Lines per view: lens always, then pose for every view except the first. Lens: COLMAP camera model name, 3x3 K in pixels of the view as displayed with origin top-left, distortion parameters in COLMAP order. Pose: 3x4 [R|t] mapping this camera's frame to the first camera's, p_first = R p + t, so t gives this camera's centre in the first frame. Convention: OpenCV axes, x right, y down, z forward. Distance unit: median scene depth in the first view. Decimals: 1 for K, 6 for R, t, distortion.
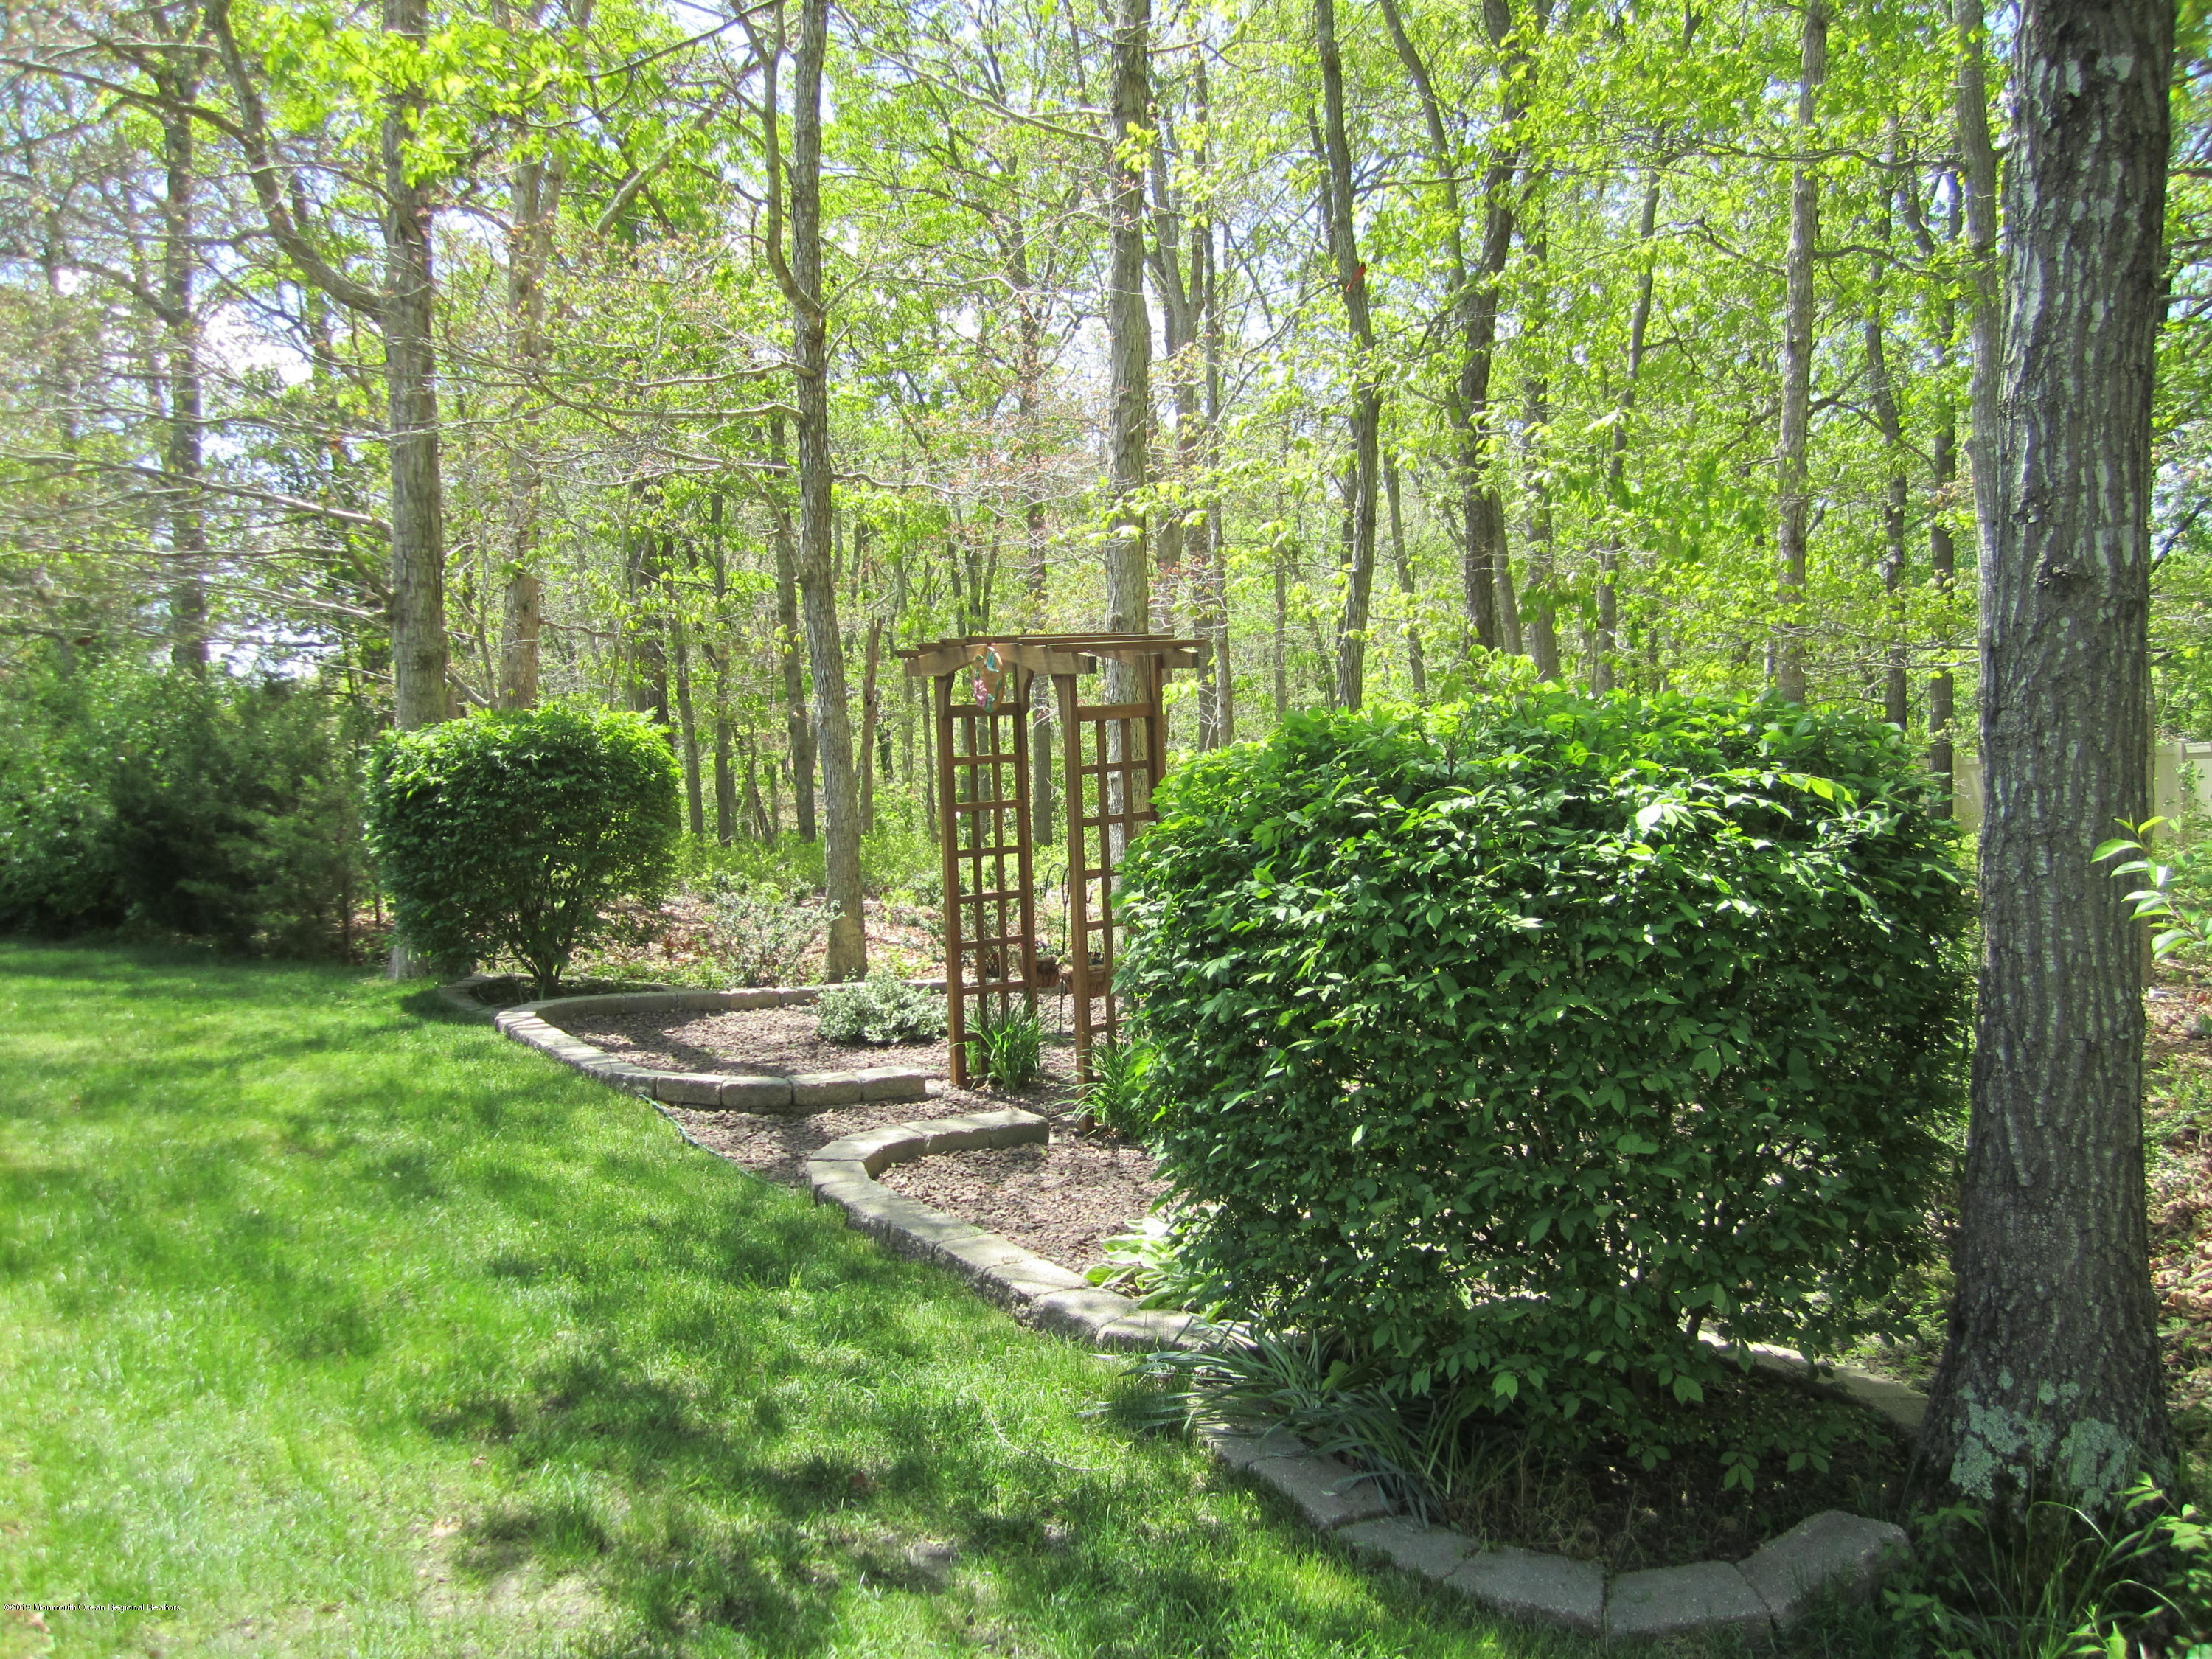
lens RADIAL K [[1794.3, 0, 1106.0], [0, 1794.3, 829.5], [0, 0, 1]] dist [-0.050216, 0.003583]
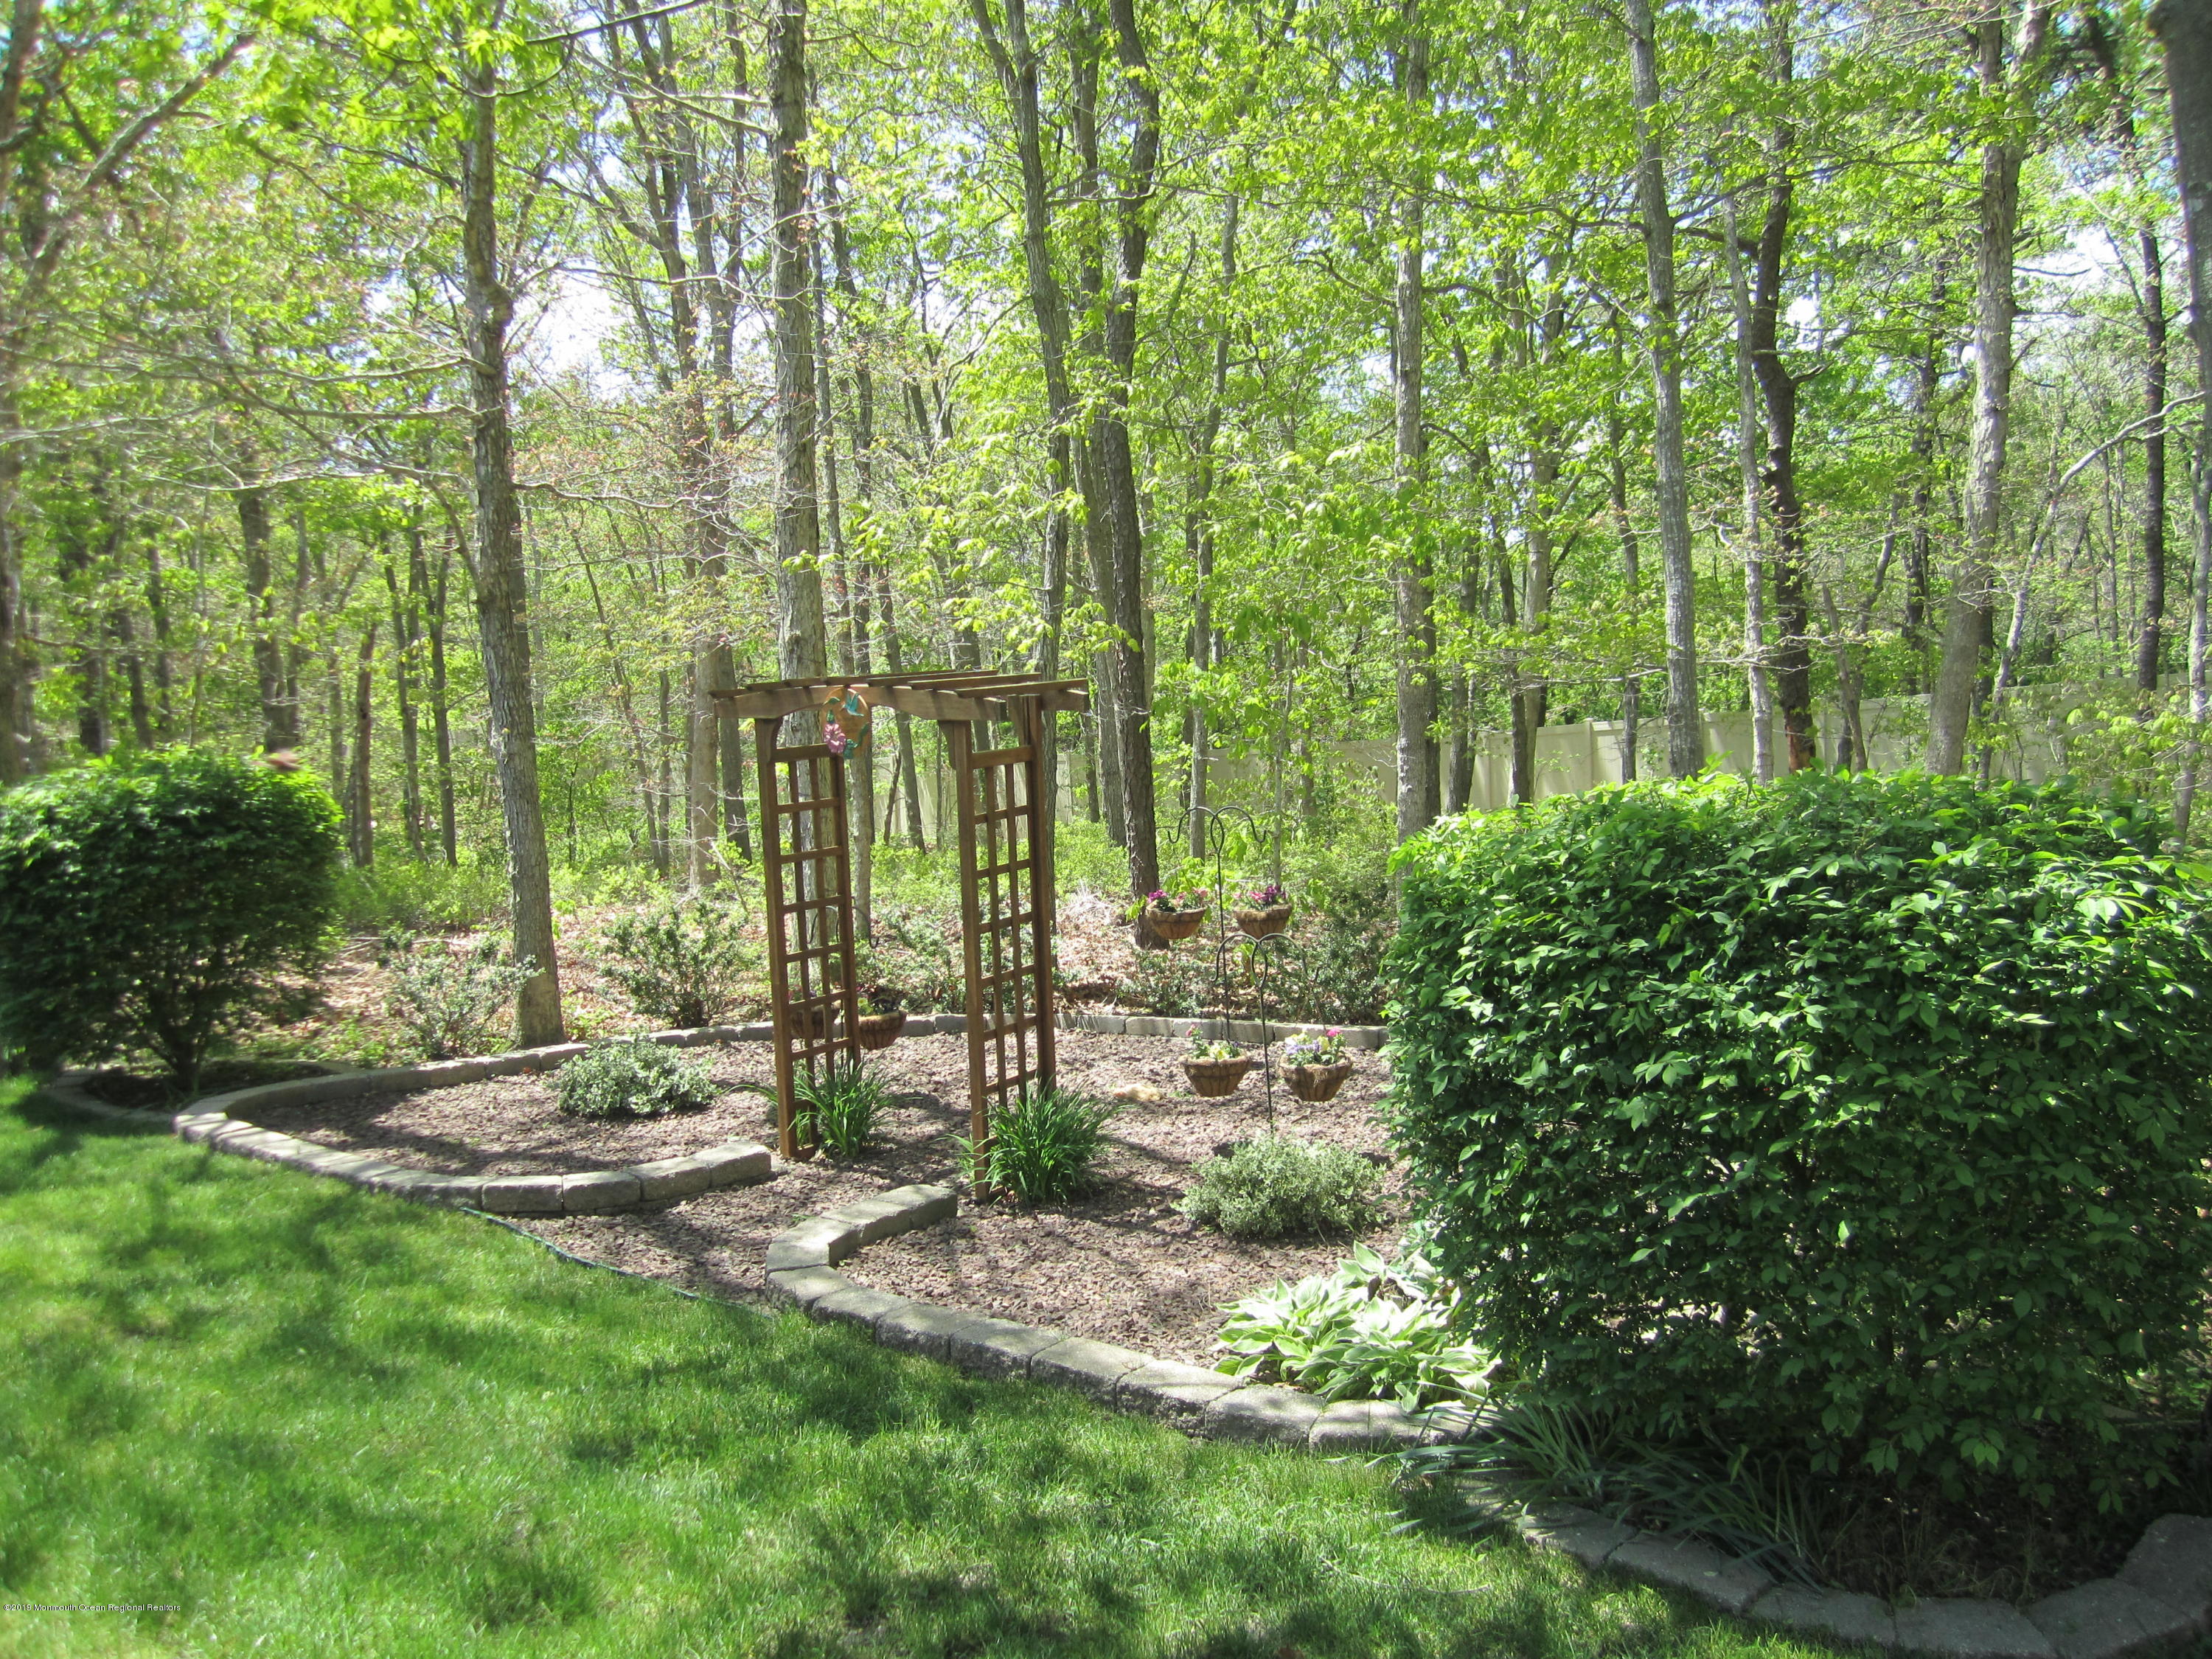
lens RADIAL K [[1791.8, 0, 1105.2], [0, 1791.8, 841.4], [0, 0, 1]] dist [-0.036217, 0.001655]
pose [[0.942351, -0.040505, 0.332165, -0.243792], [0.035653, 0.999150, 0.020692, -0.036729], [-0.332721, -0.007657, 0.942994, 0.075472]]
